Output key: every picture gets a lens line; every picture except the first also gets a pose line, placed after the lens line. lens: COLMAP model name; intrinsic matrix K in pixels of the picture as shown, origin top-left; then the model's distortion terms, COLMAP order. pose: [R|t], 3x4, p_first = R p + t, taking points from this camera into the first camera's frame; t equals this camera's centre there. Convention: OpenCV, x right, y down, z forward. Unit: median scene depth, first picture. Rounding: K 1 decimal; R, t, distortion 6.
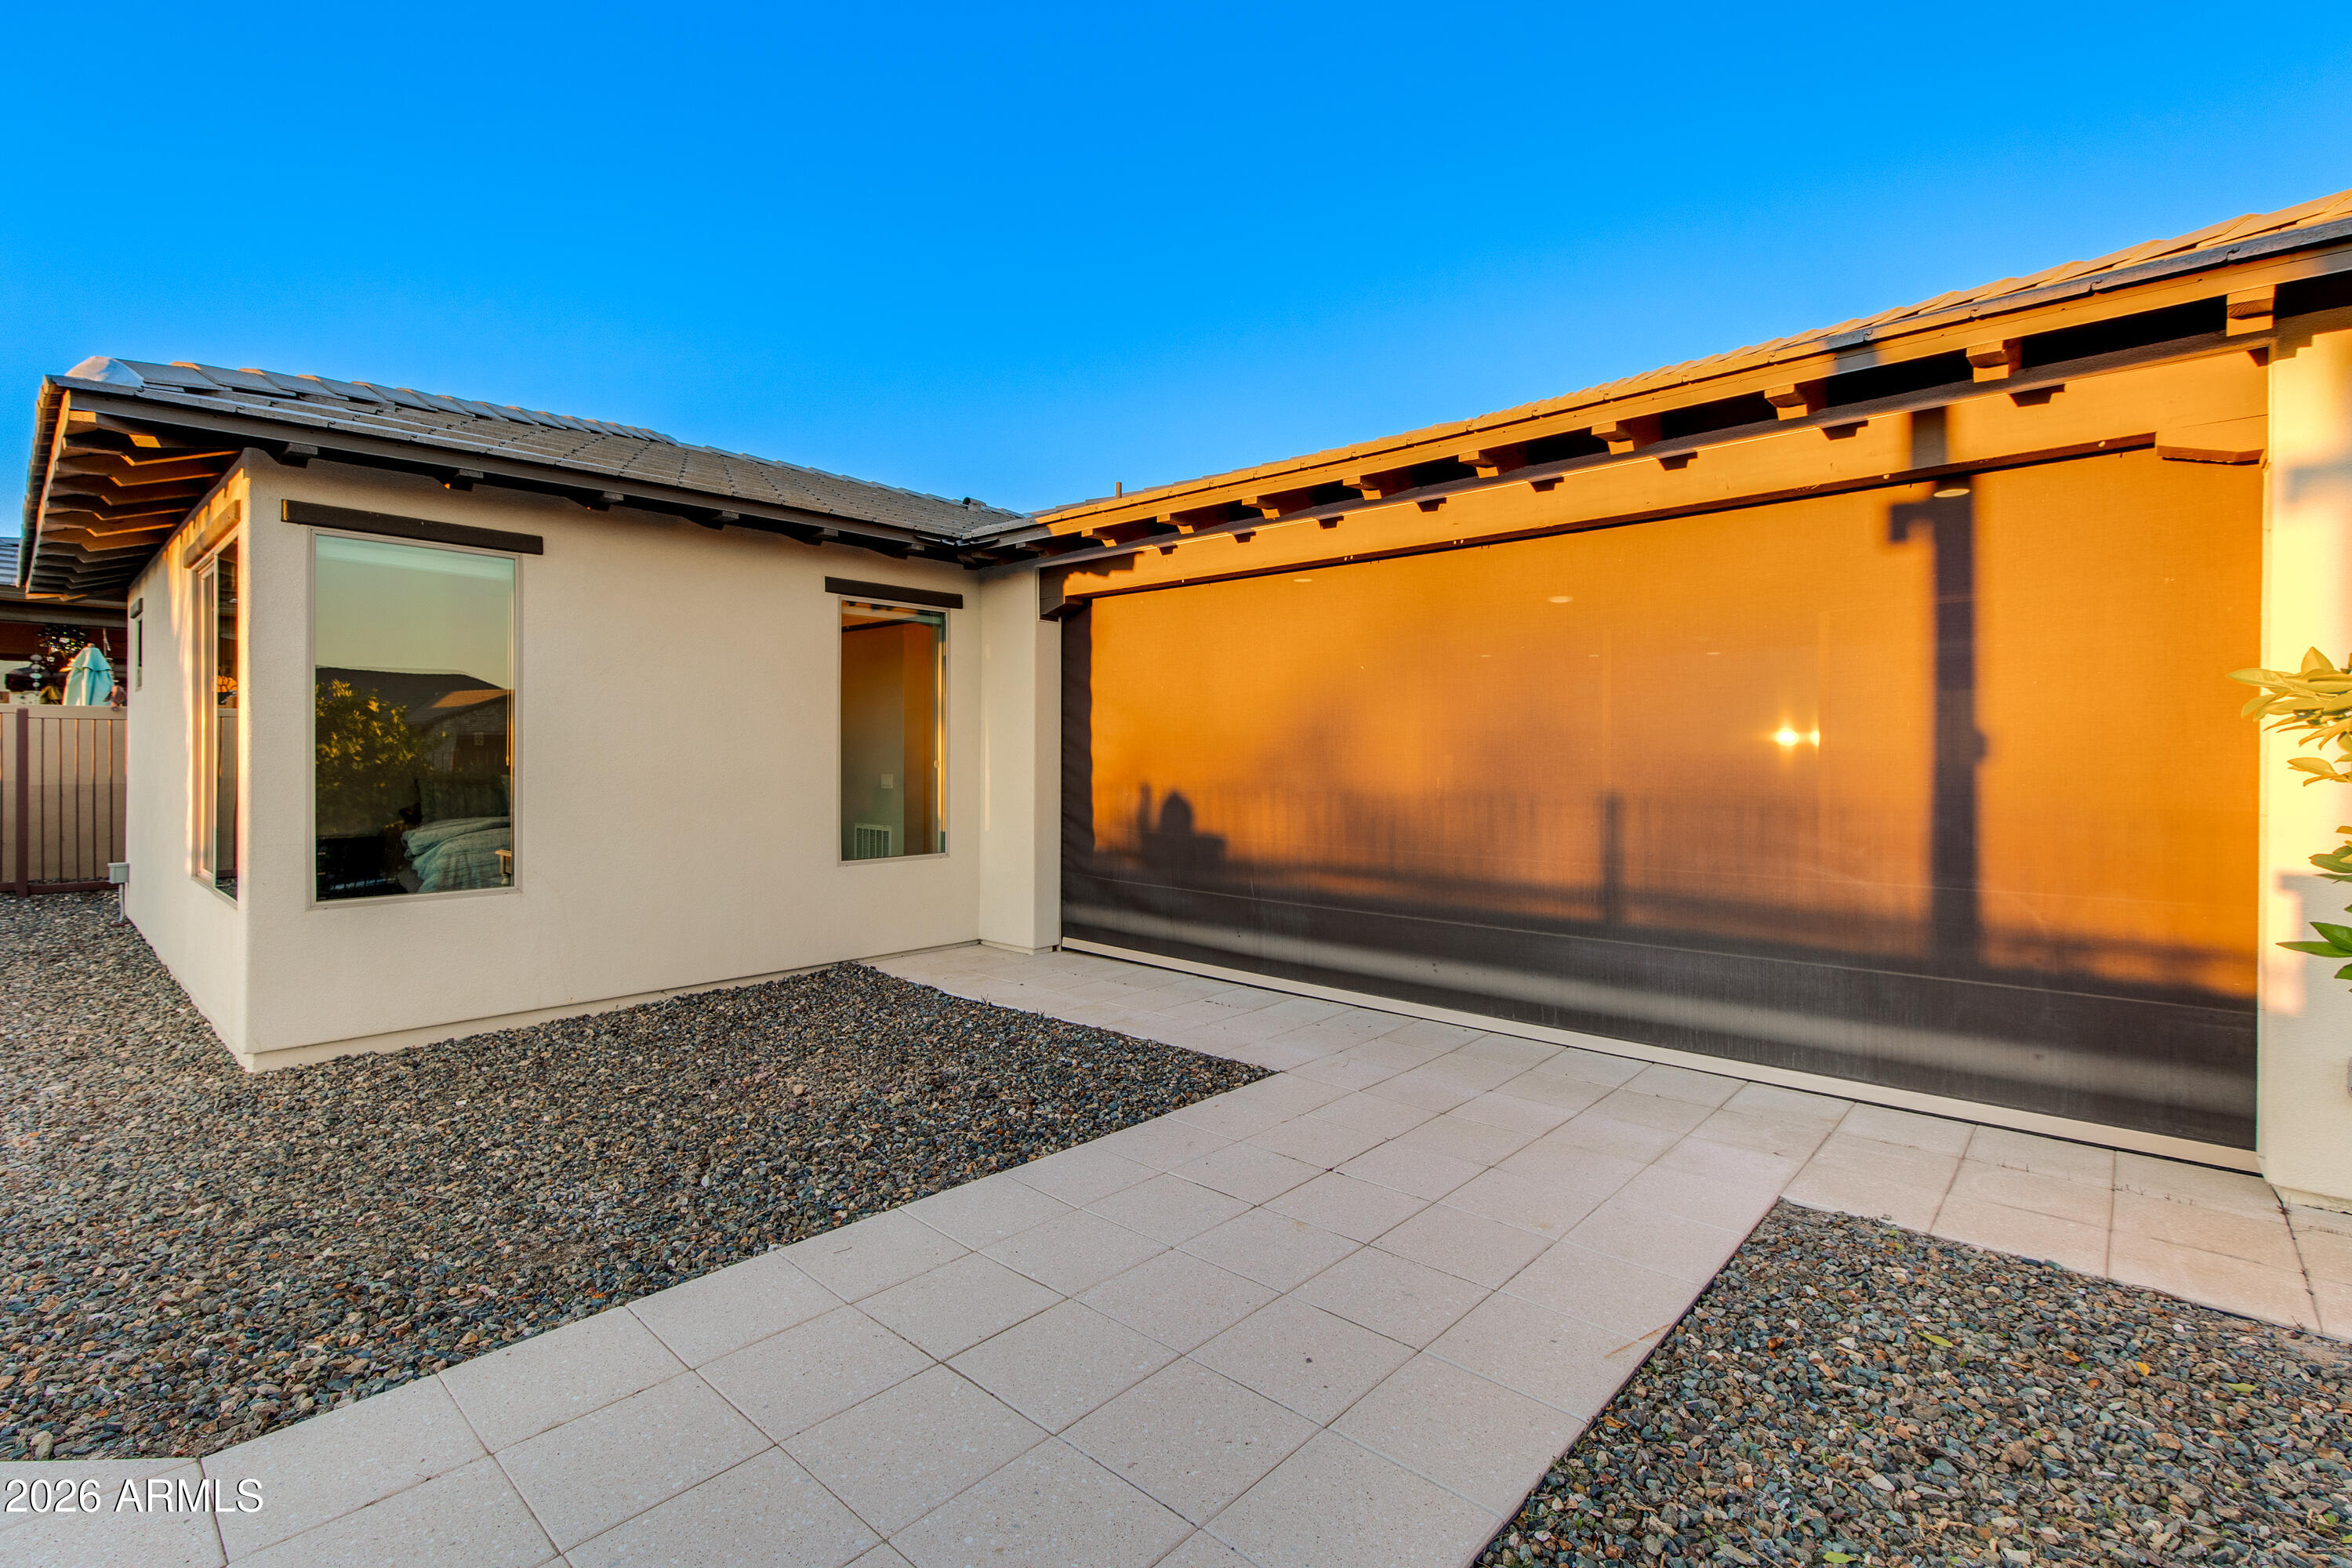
lens RADIAL K [[1063.2, 0, 1179.4], [0, 1063.2, 767.6], [0, 0, 1]] dist [0.001887, 0.000062]
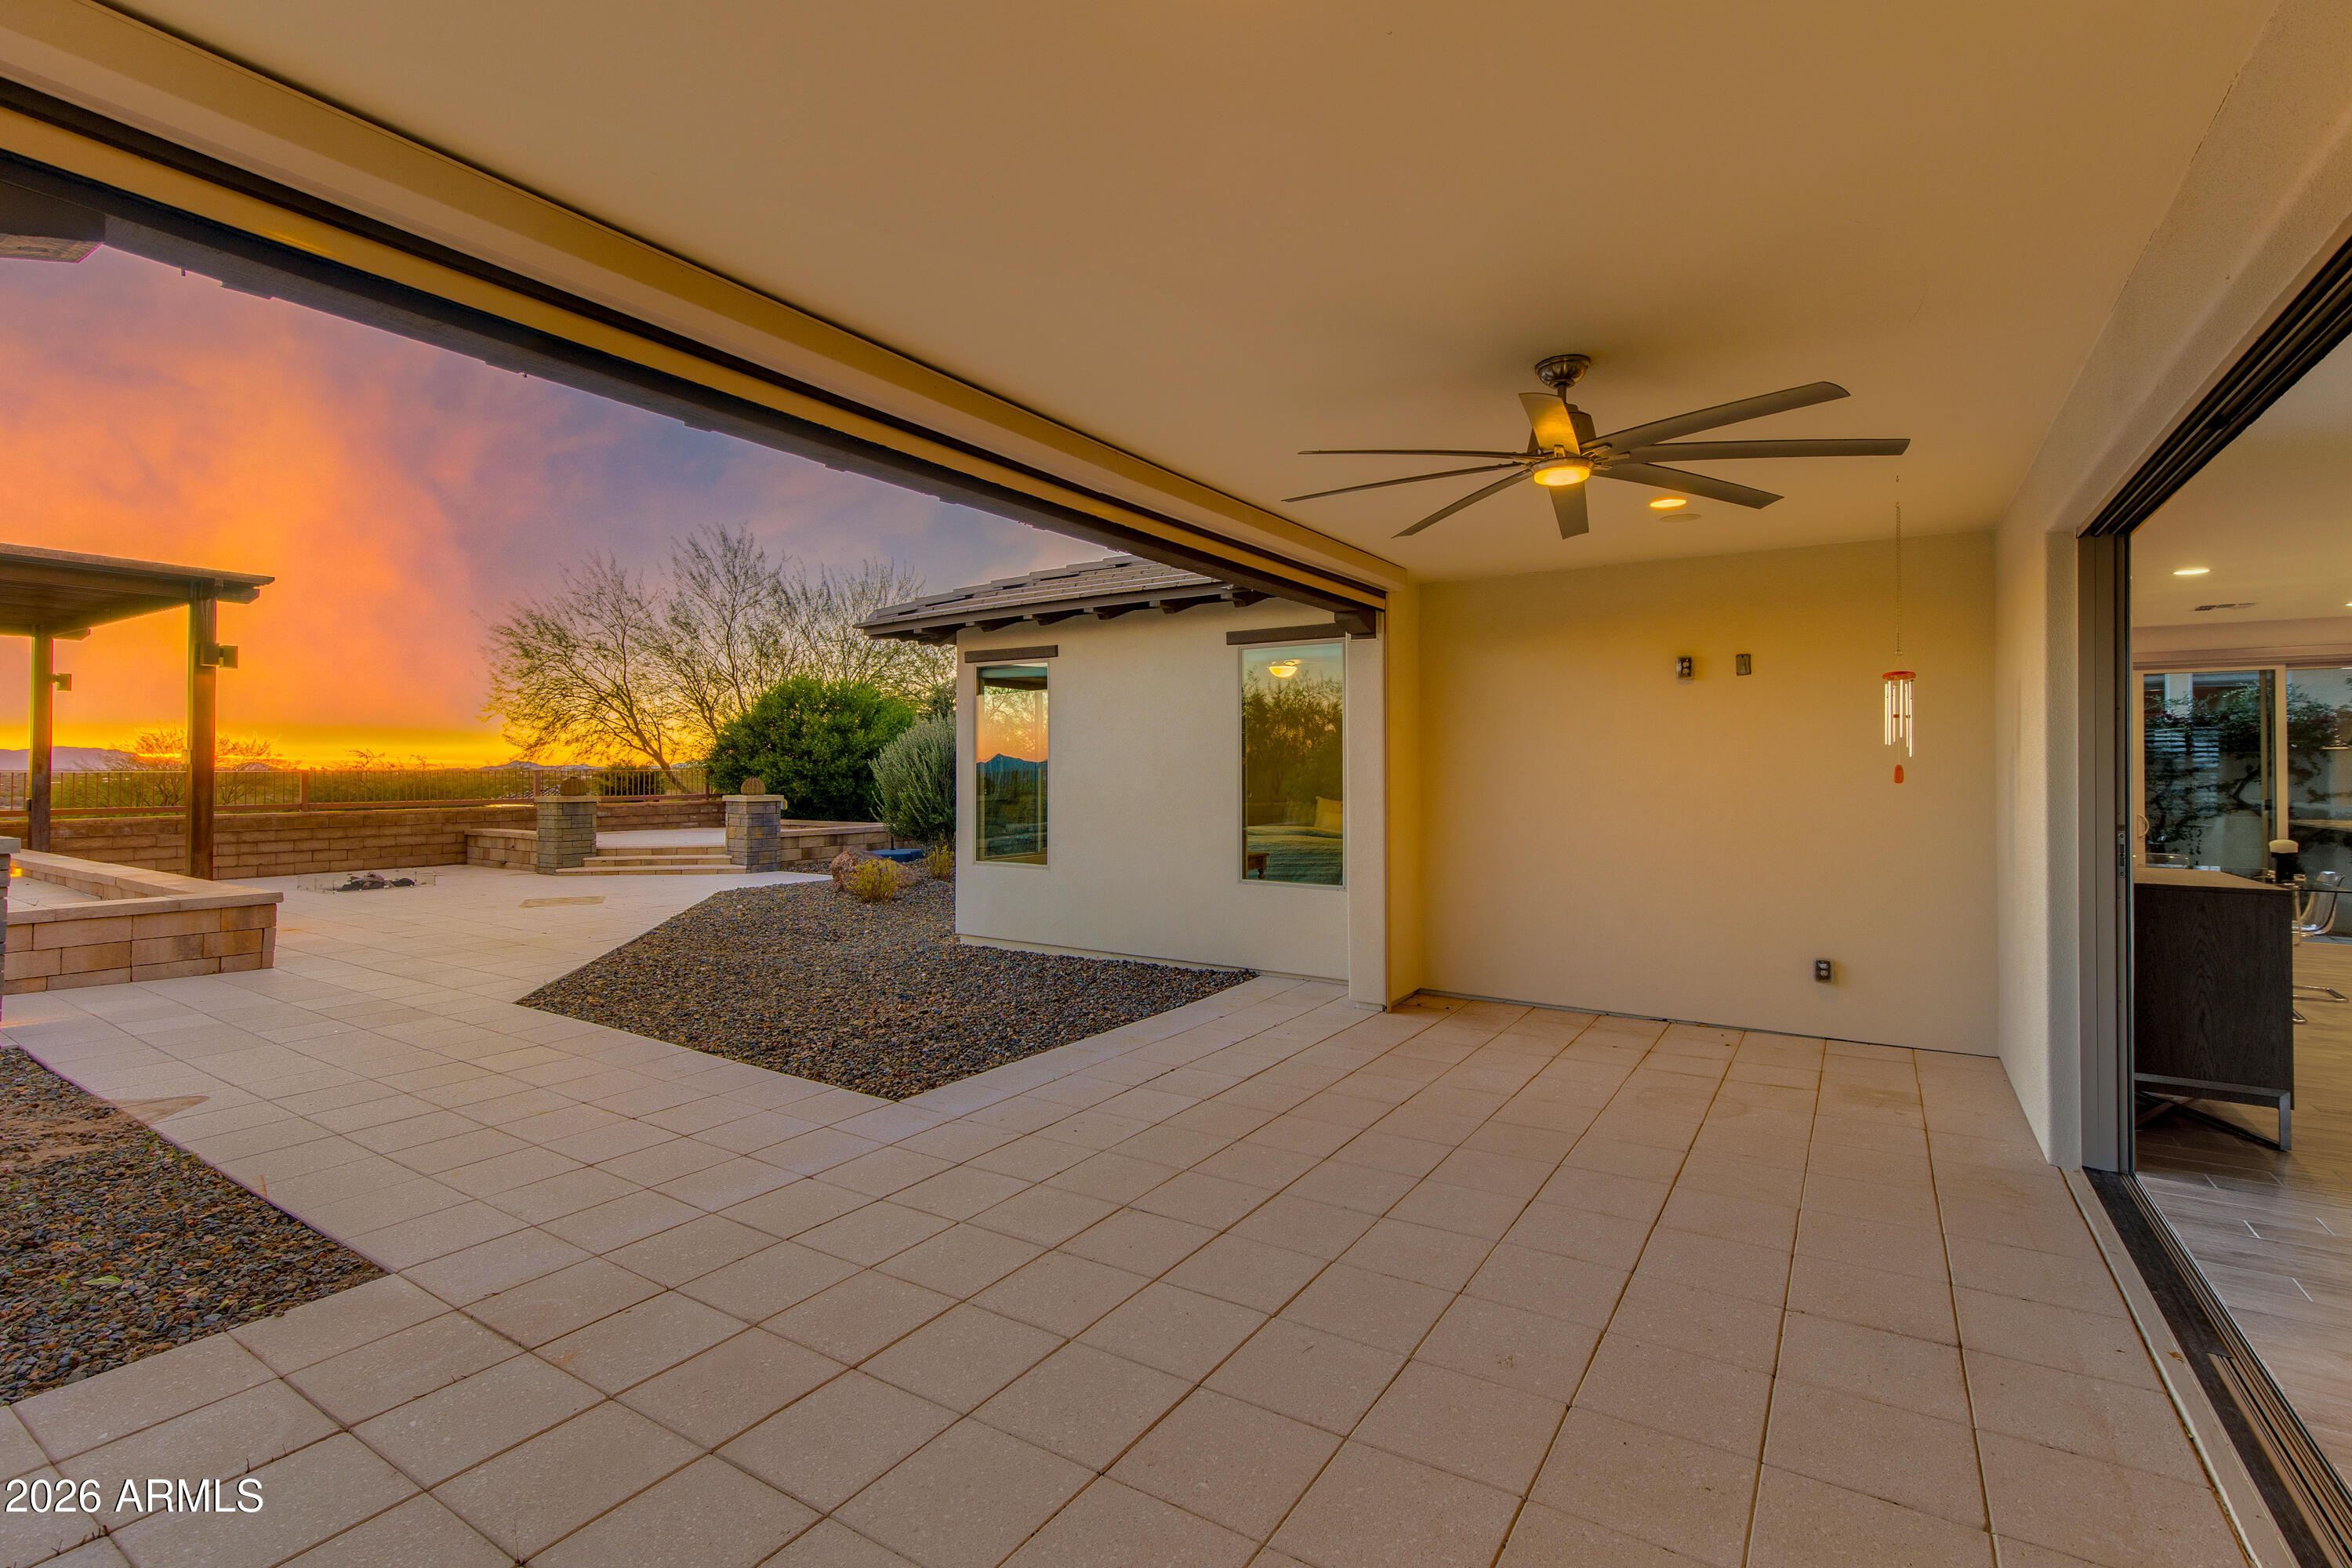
lens RADIAL K [[1063.2, 0, 1179.4], [0, 1063.2, 767.6], [0, 0, 1]] dist [0.001887, 0.000062]
pose [[0.153123, -0.003244, -0.988202, 0.802515], [-0.012008, 0.999915, -0.005143, -0.024858], [0.988134, 0.012654, 0.153071, 0.769591]]
